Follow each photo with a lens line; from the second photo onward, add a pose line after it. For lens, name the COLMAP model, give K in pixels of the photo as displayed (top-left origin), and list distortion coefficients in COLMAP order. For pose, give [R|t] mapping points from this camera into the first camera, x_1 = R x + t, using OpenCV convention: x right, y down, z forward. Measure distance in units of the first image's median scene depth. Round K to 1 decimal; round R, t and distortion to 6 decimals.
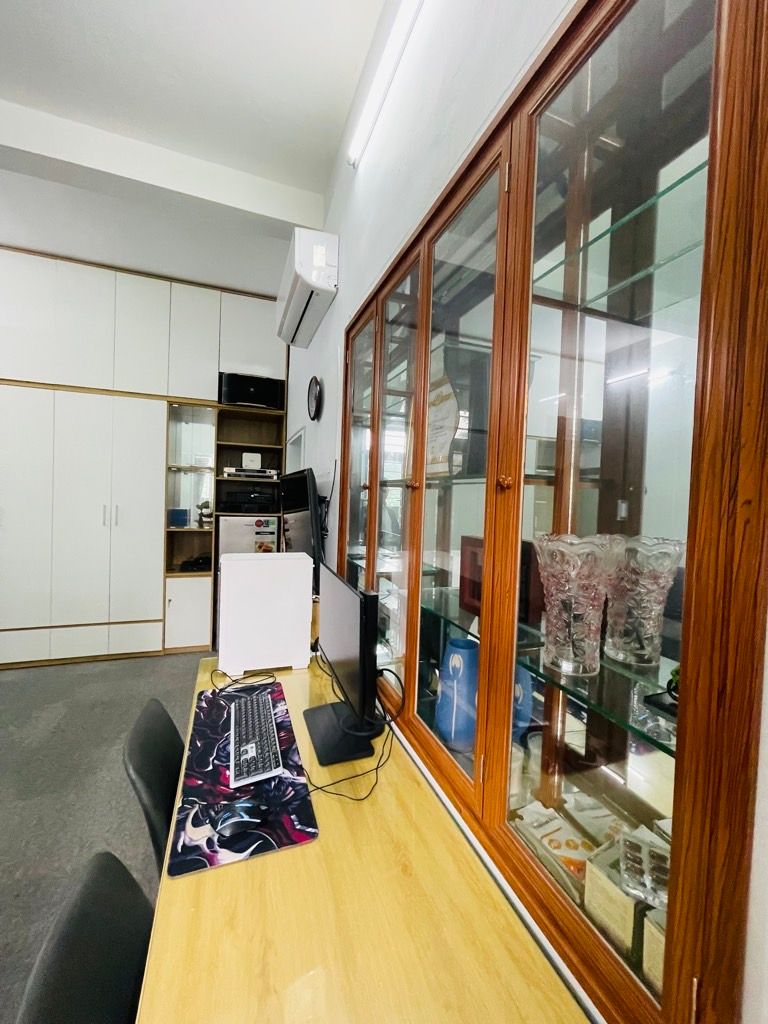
lens RADIAL K [[415.2, 0, 385.7], [0, 415.2, 508.8], [0, 0, 1]] dist [-0.000872, 0.000011]
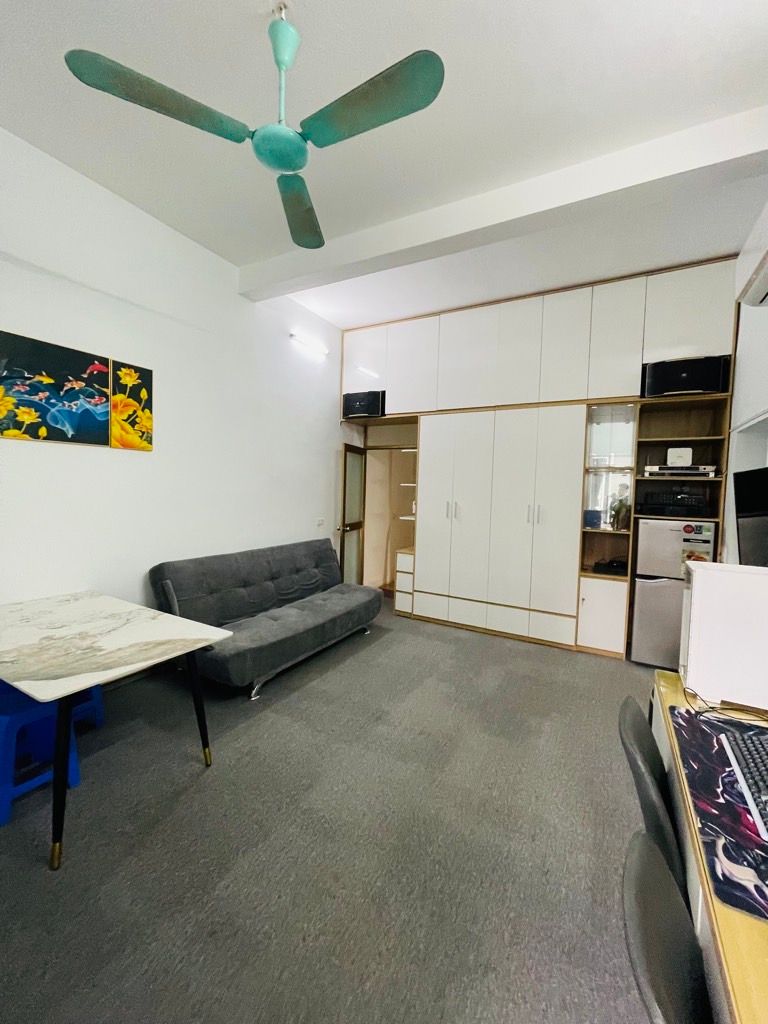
lens RADIAL K [[415.2, 0, 385.7], [0, 415.2, 508.8], [0, 0, 1]] dist [-0.000872, 0.000011]
pose [[0.647084, 0.021663, -0.762111, -0.134418], [-0.025263, 0.999657, 0.006965, 0.007348], [0.762000, 0.014746, 0.647409, -0.079662]]
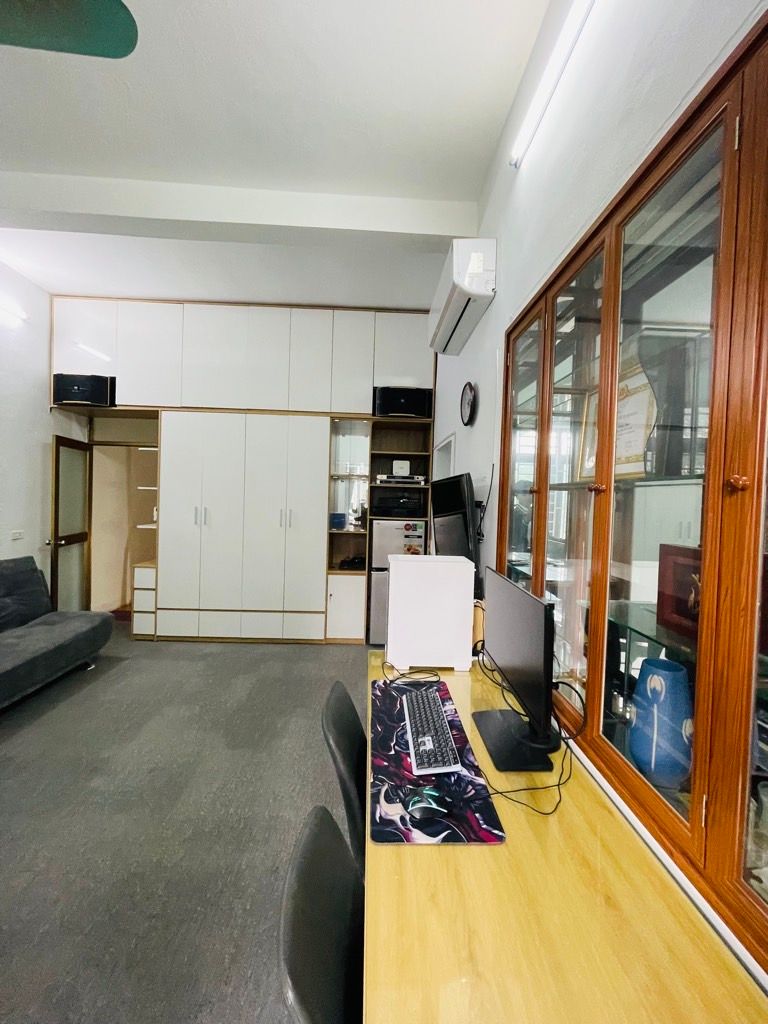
lens RADIAL K [[415.2, 0, 385.7], [0, 415.2, 508.8], [0, 0, 1]] dist [-0.000872, 0.000011]
pose [[0.947723, 0.001731, -0.319090, -0.057317], [-0.005662, 0.999919, -0.011390, 0.001726], [0.319044, 0.012601, 0.947656, -0.023597]]
